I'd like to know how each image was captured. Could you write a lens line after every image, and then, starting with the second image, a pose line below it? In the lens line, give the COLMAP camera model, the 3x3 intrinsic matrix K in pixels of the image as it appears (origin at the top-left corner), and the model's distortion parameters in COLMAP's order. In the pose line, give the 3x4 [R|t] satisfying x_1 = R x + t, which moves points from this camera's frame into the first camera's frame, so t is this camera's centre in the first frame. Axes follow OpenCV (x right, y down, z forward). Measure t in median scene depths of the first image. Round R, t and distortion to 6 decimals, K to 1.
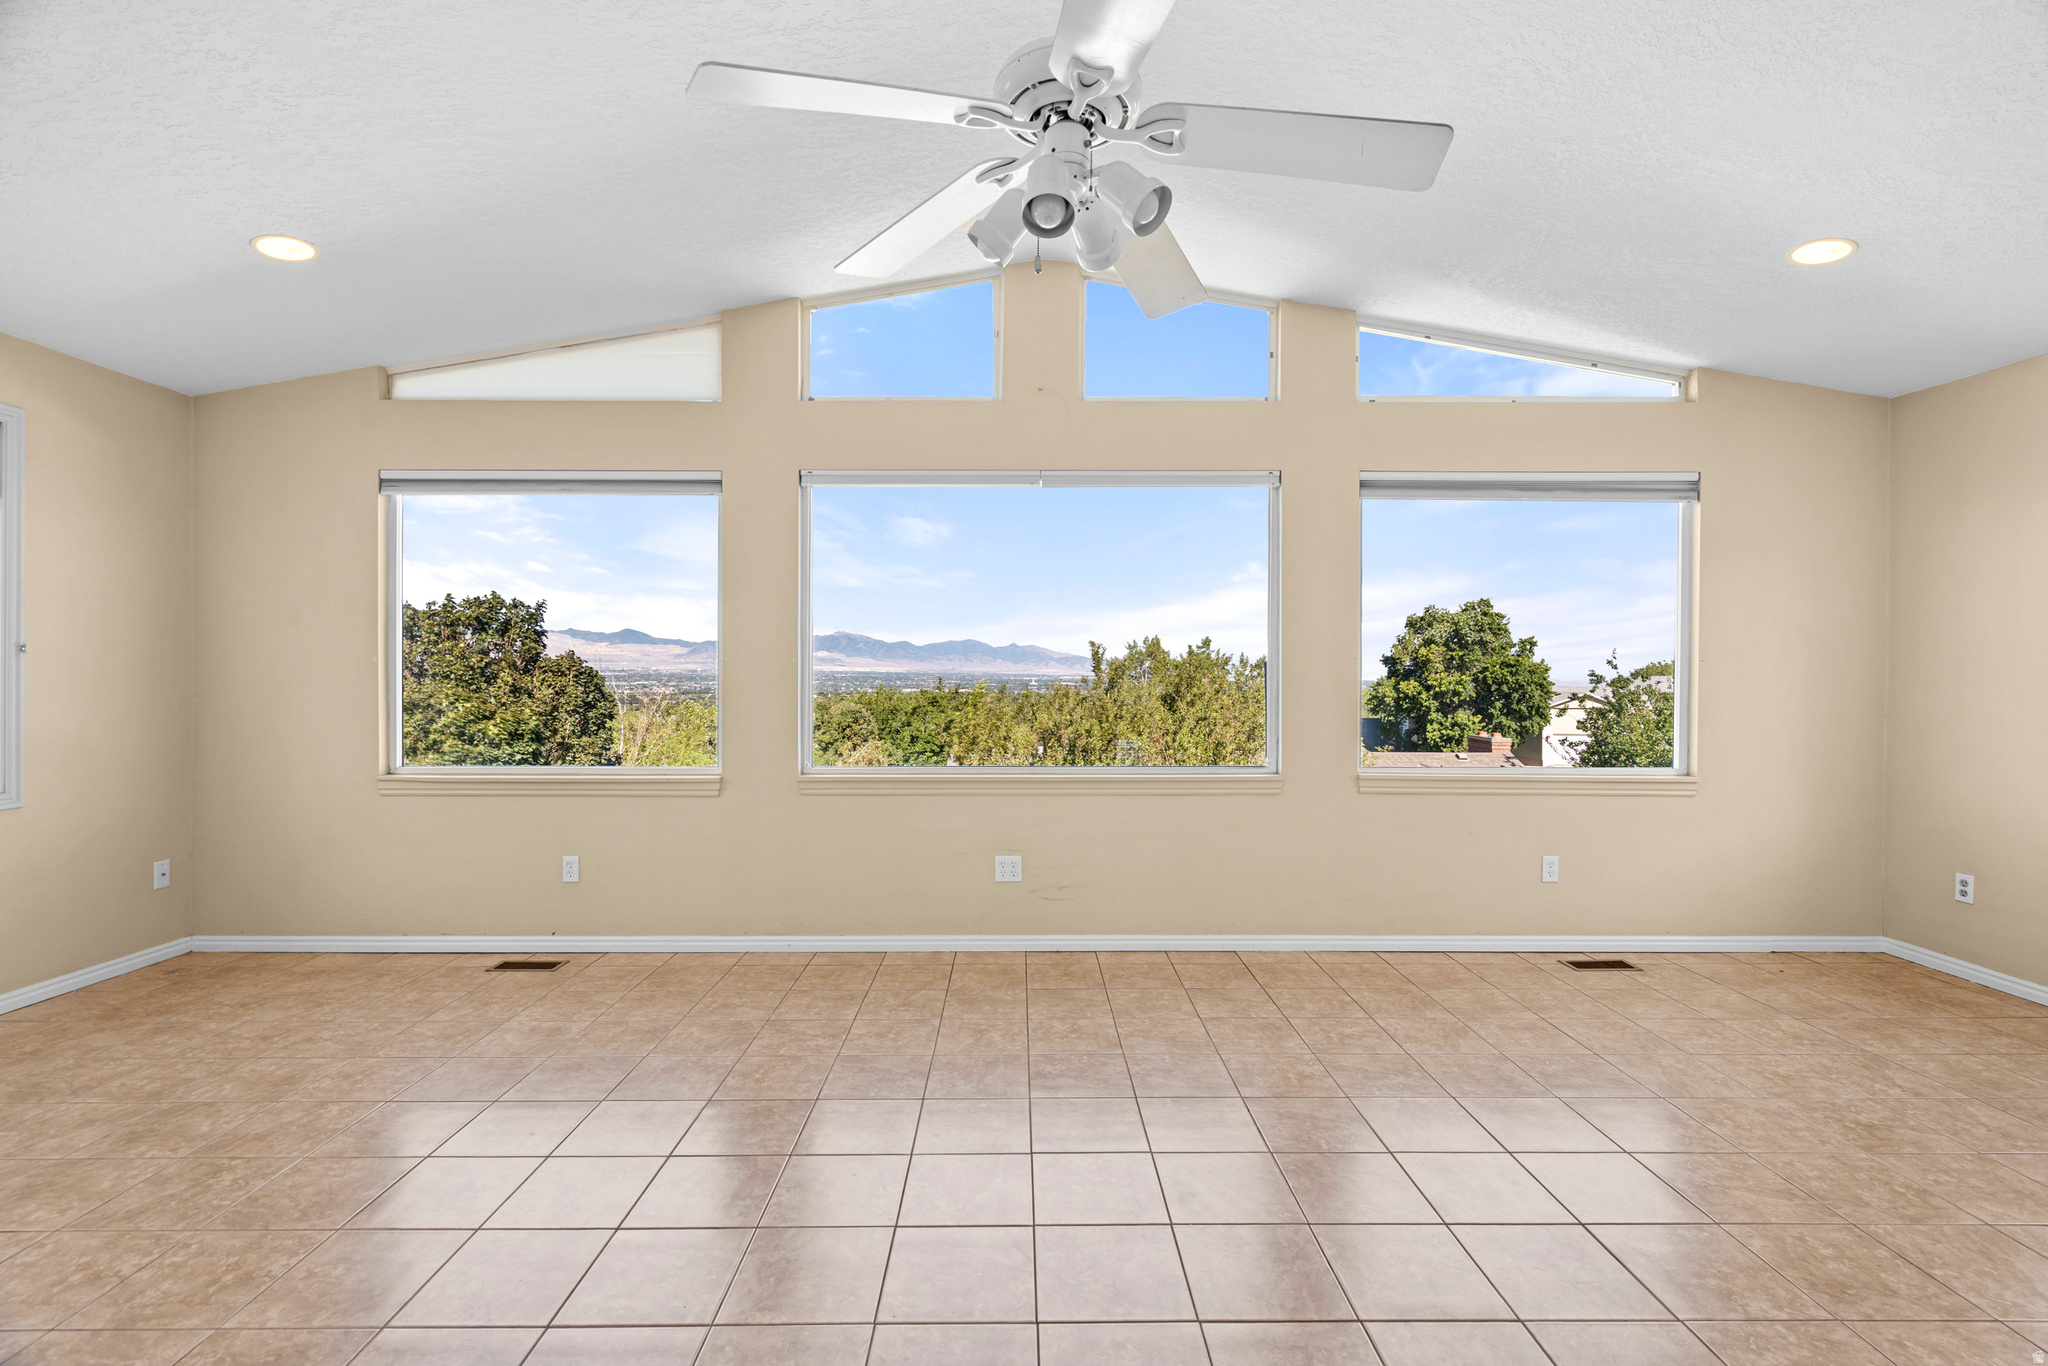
lens RADIAL K [[930.9, 0, 1019.4], [0, 930.9, 676.3], [0, 0, 1]] dist [-0.003481, 0.000973]
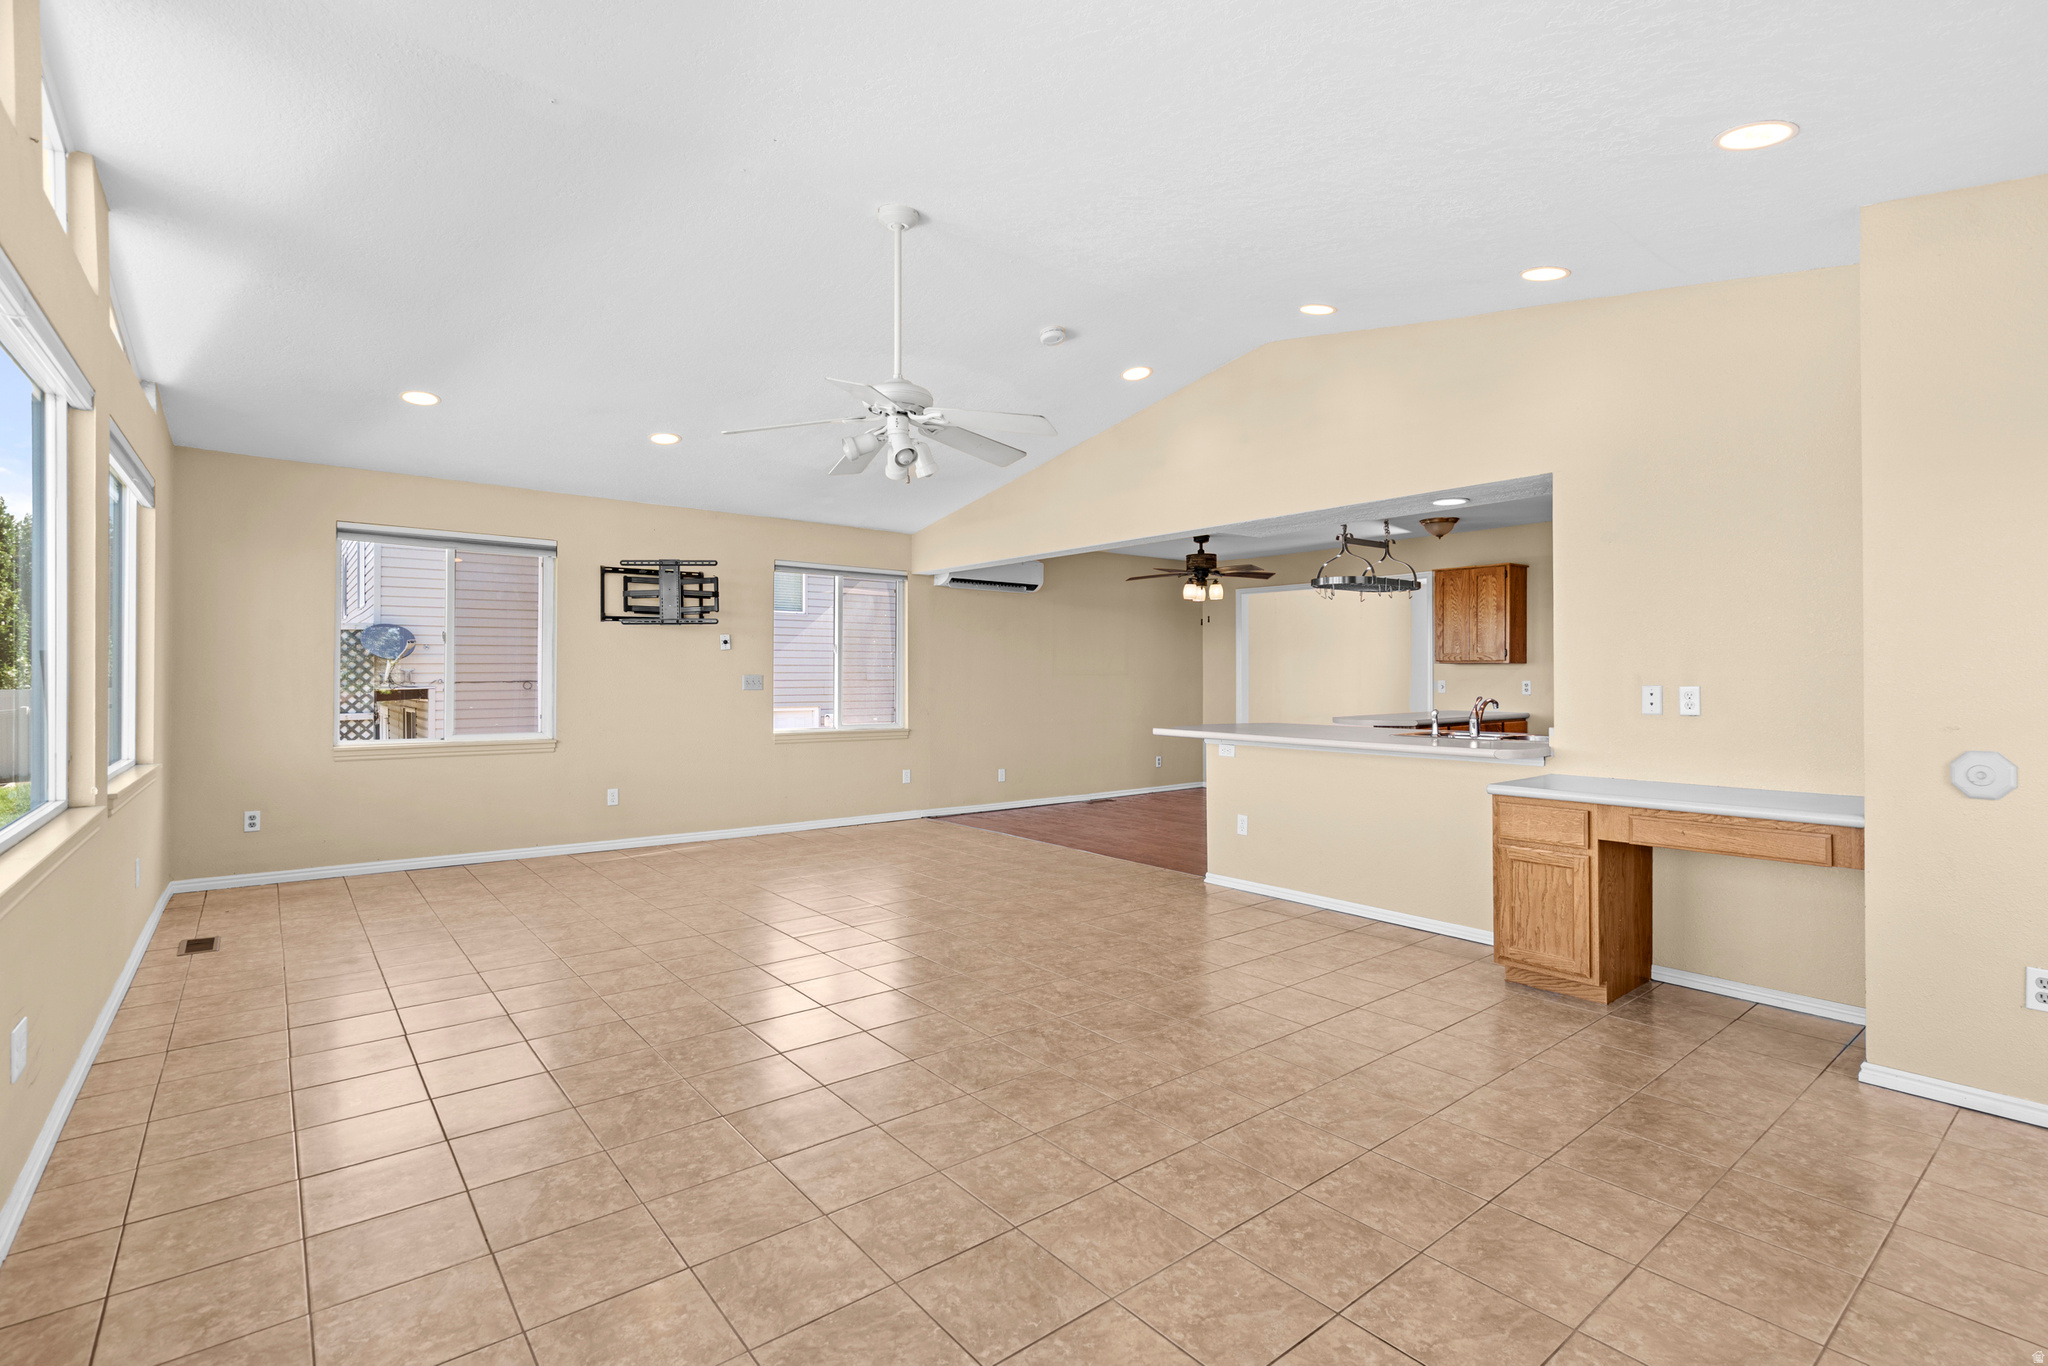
lens RADIAL K [[930.9, 0, 1032.7], [0, 930.9, 675.2], [0, 0, 1]] dist [-0.003481, 0.000973]
pose [[-0.620879, -0.008283, 0.783862, -0.777739], [-0.001568, 0.999955, 0.009325, -0.008508], [-0.783905, 0.004561, -0.620864, 0.892086]]
